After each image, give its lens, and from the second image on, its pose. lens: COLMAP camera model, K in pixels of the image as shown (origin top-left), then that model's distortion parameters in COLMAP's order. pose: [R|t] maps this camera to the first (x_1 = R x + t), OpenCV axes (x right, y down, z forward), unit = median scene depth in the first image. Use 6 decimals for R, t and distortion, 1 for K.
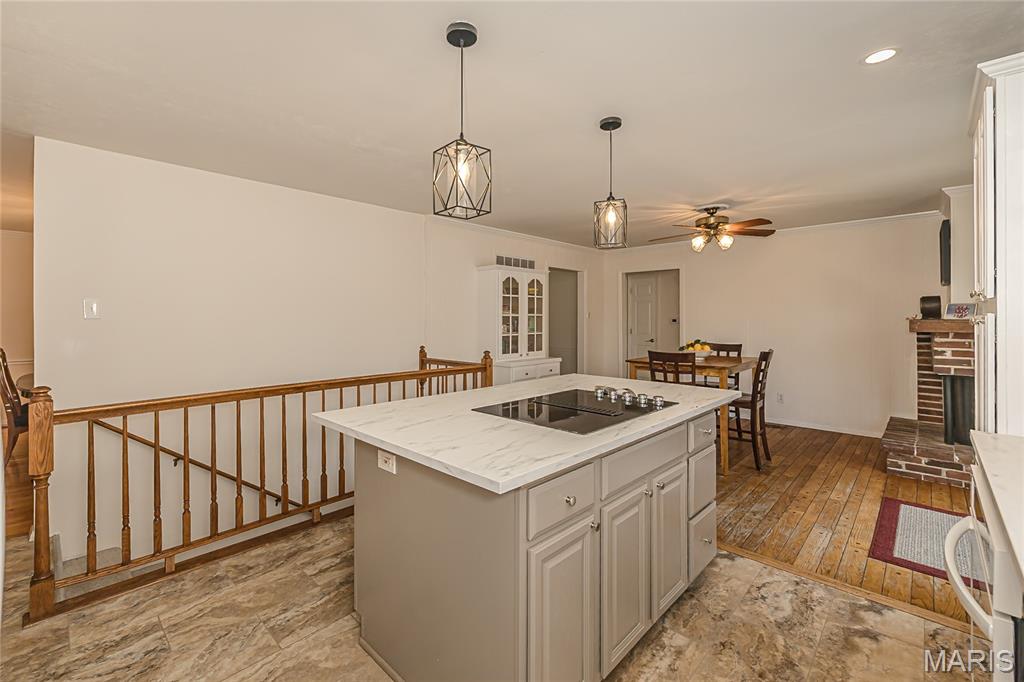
lens RADIAL K [[419.5, 0, 471.9], [0, 419.5, 324.9], [0, 0, 1]] dist [0.014608, 0.000519]
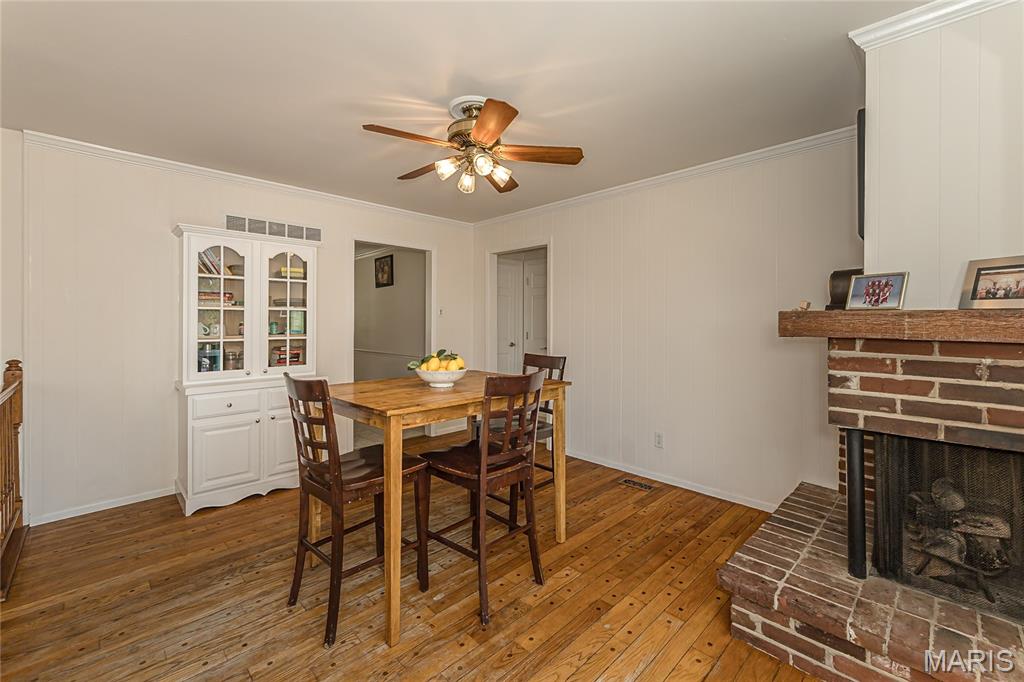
lens RADIAL K [[419.5, 0, 511.9], [0, 419.5, 334.2], [0, 0, 1]] dist [0.014608, 0.000519]
pose [[0.999761, 0.002424, 0.021747, 0.578715], [-0.002671, 0.999933, 0.011305, 0.007351], [-0.021718, -0.011360, 0.999700, 0.432947]]
